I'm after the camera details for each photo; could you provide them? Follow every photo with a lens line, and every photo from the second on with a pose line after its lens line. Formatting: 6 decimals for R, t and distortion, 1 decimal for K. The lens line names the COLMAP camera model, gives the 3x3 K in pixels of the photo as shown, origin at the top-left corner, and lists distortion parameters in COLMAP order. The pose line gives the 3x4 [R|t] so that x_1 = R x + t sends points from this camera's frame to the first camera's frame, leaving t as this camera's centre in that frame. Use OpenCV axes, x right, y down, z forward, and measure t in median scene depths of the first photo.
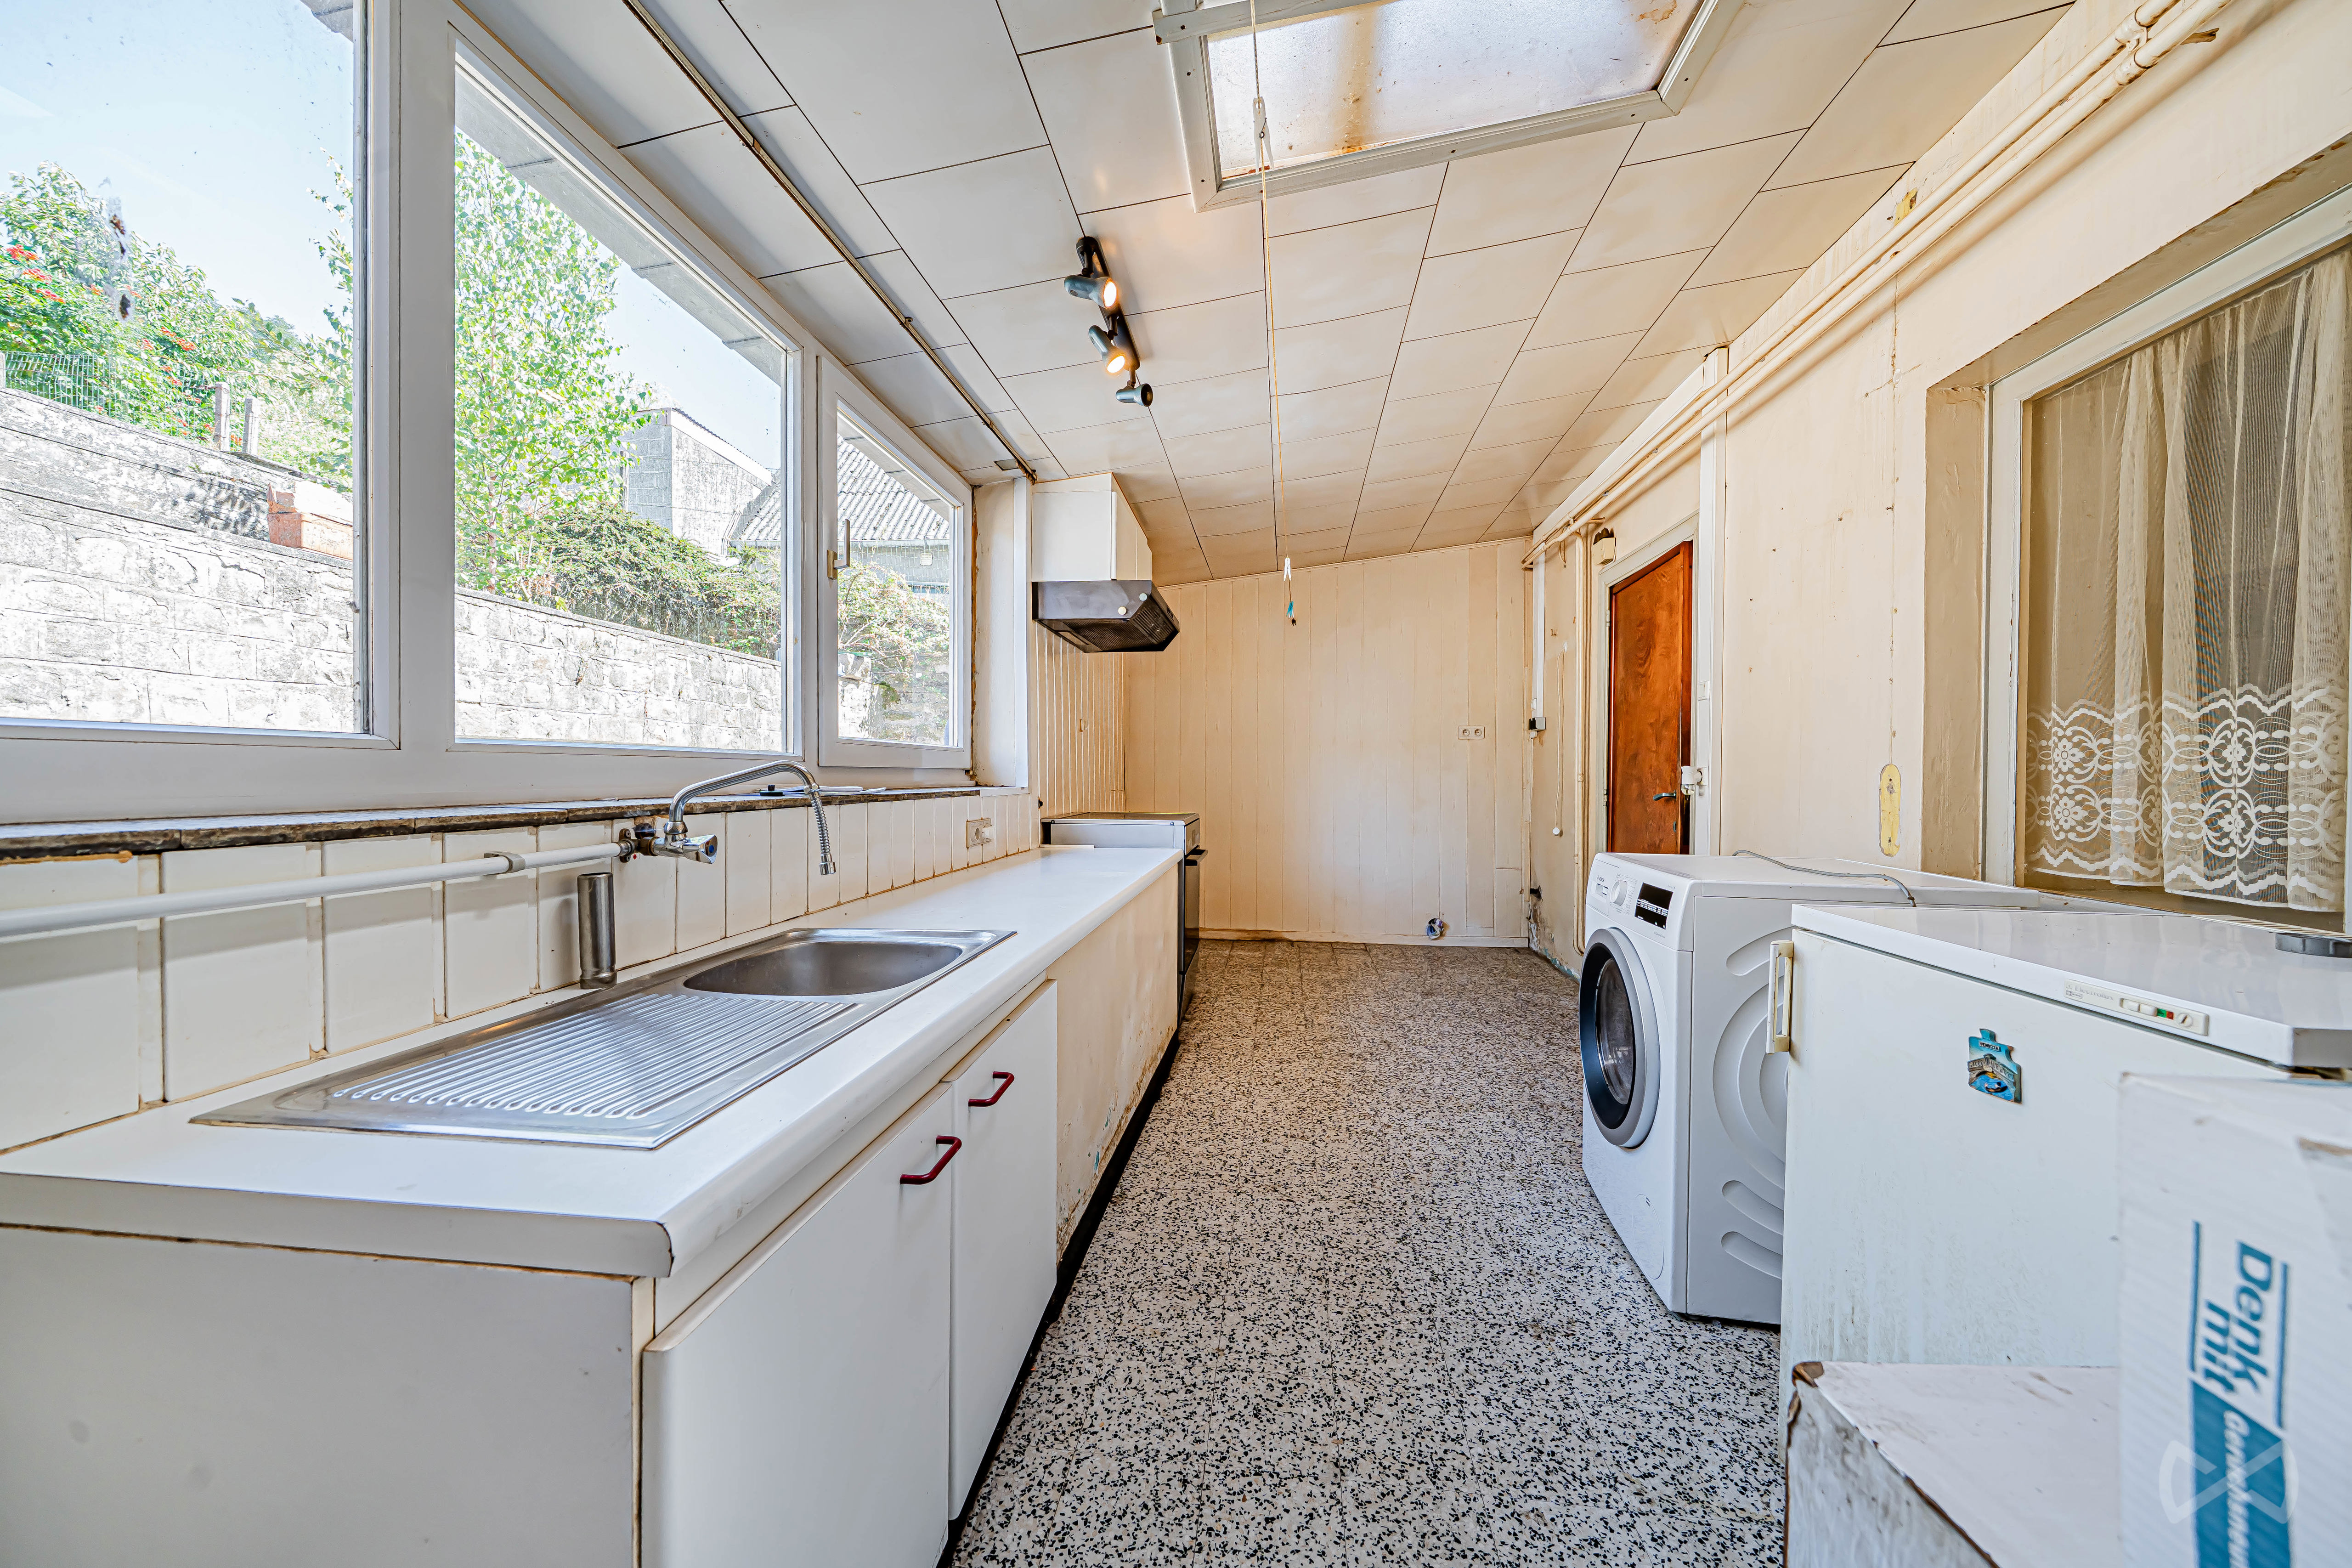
lens RADIAL K [[802.7, 0, 1190.5], [0, 802.7, 781.7], [0, 0, 1]] dist [-0.007502, -0.000124]
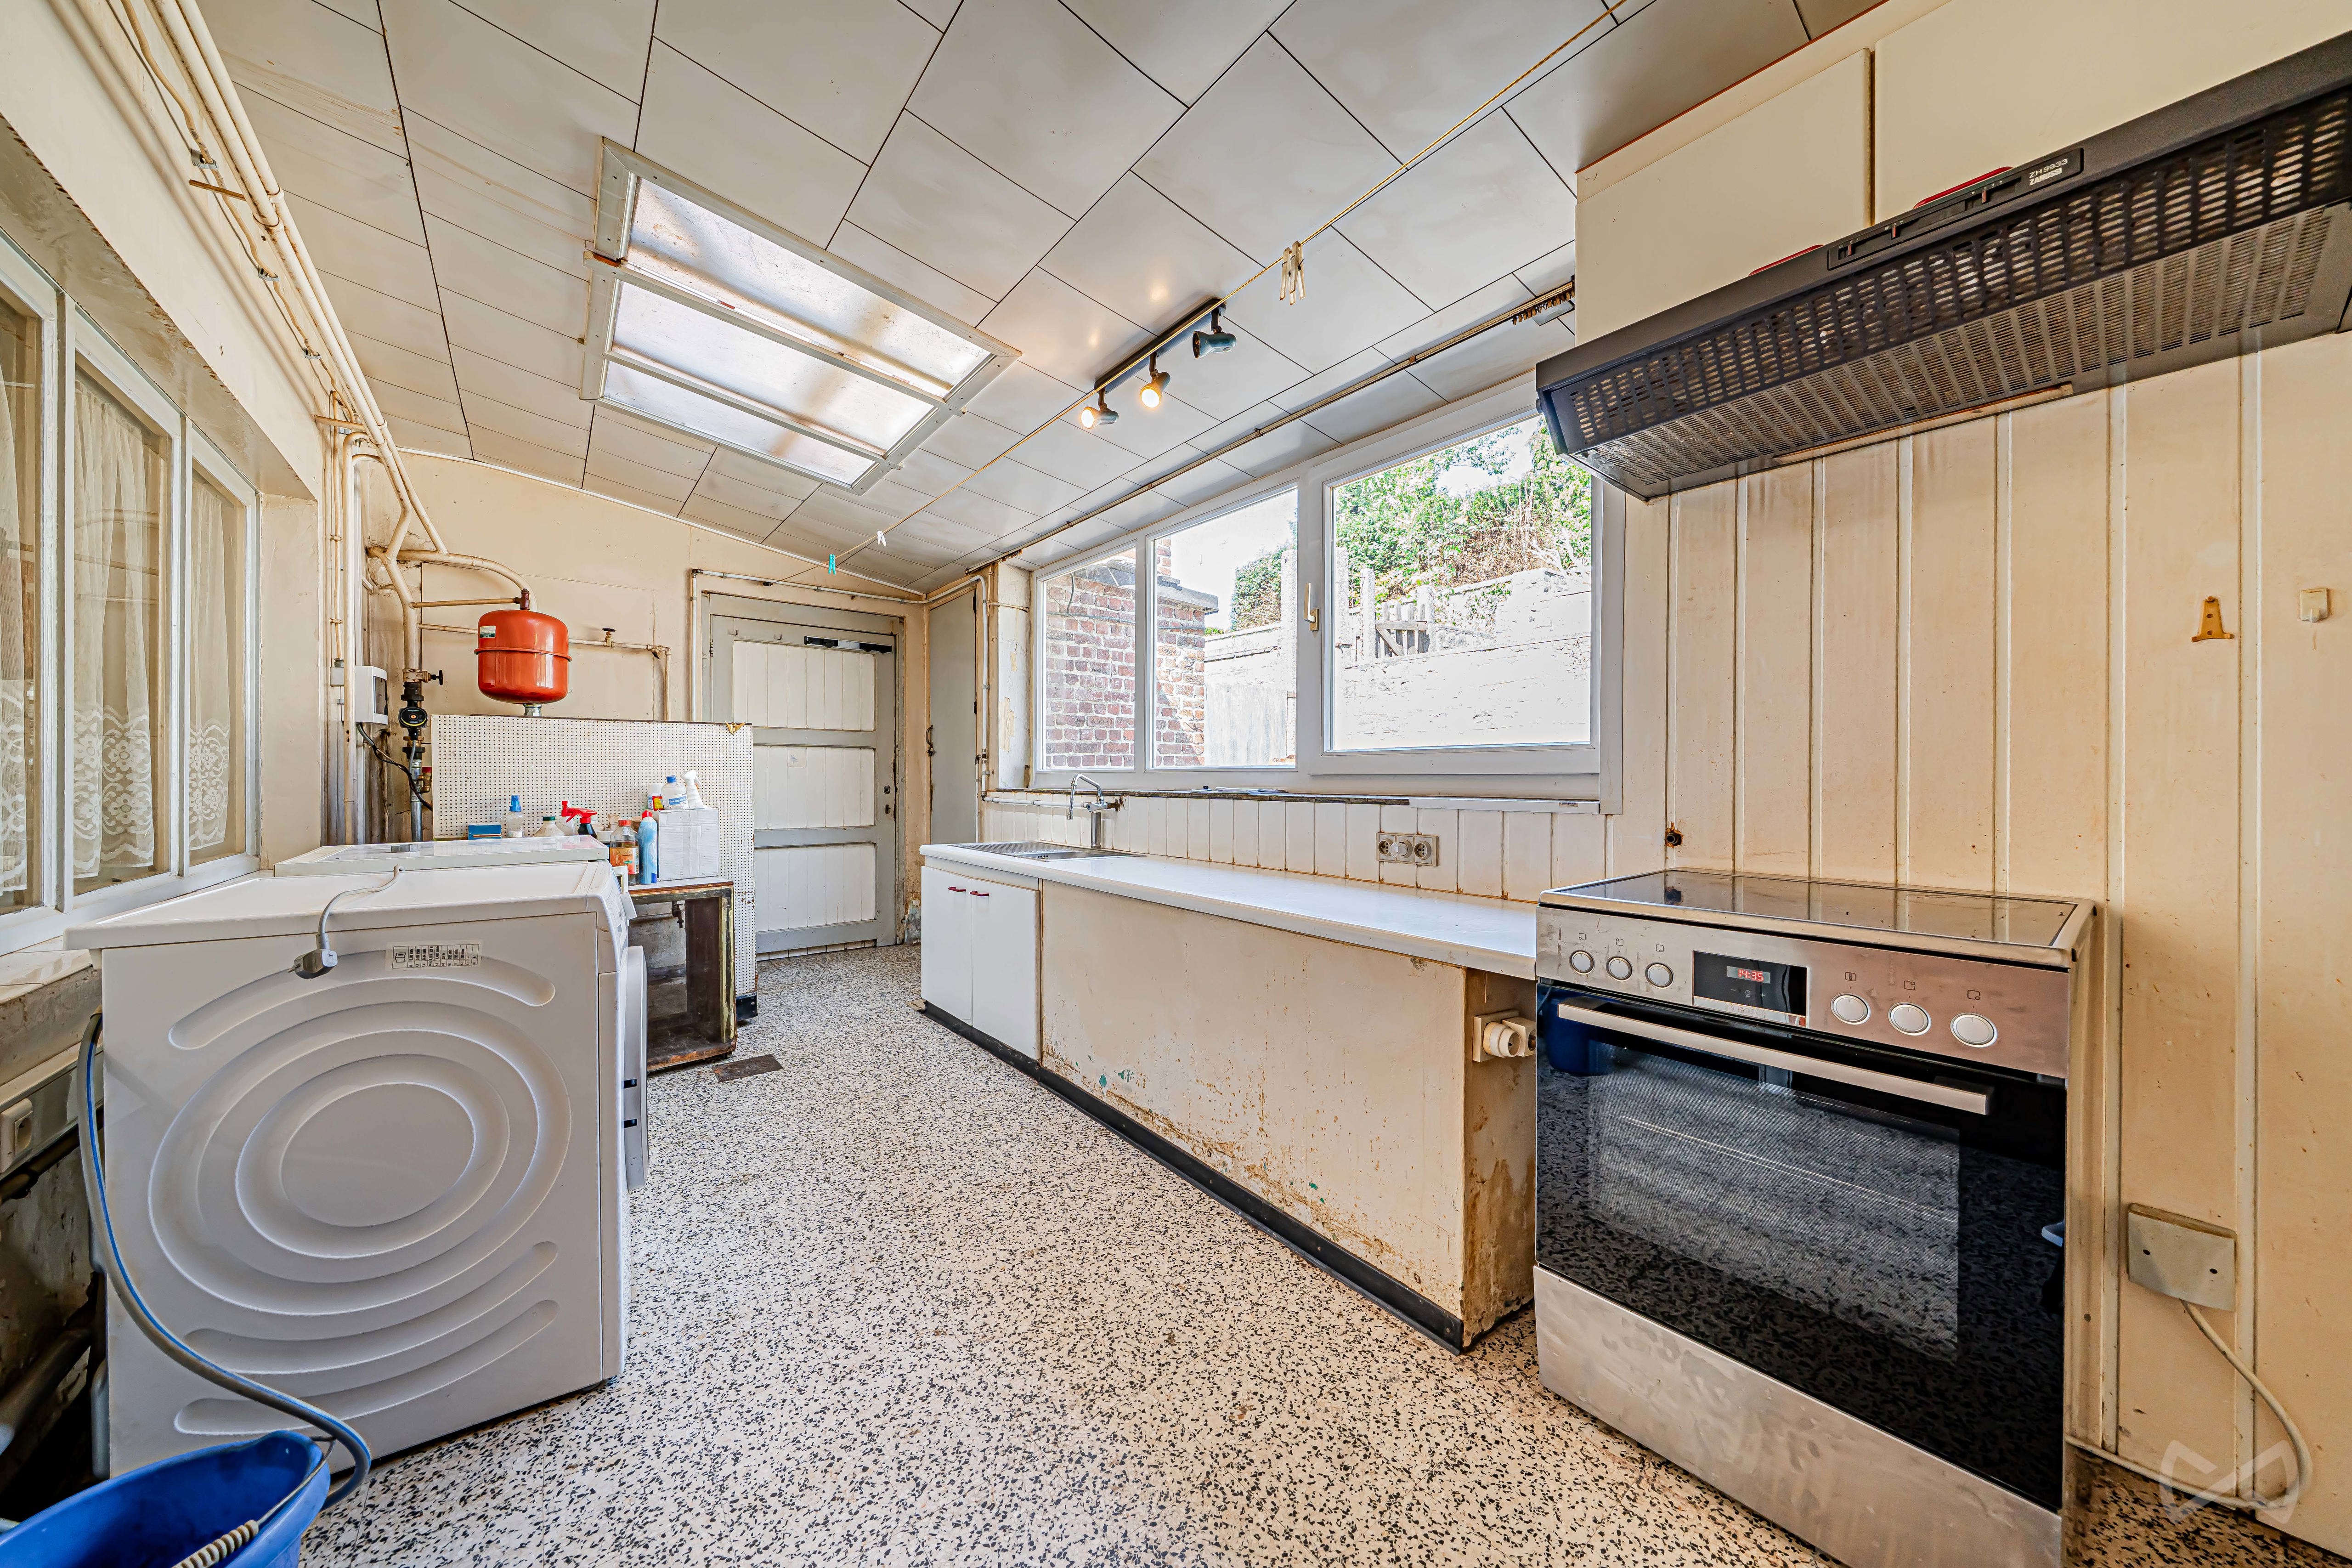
lens RADIAL K [[802.7, 0, 1193.2], [0, 802.7, 782.6], [0, 0, 1]] dist [-0.007502, -0.000124]
pose [[-0.690960, -0.002723, -0.722888, 0.651235], [-0.013327, 0.999871, 0.008971, -0.016620], [0.722770, 0.015833, -0.690907, 1.813002]]
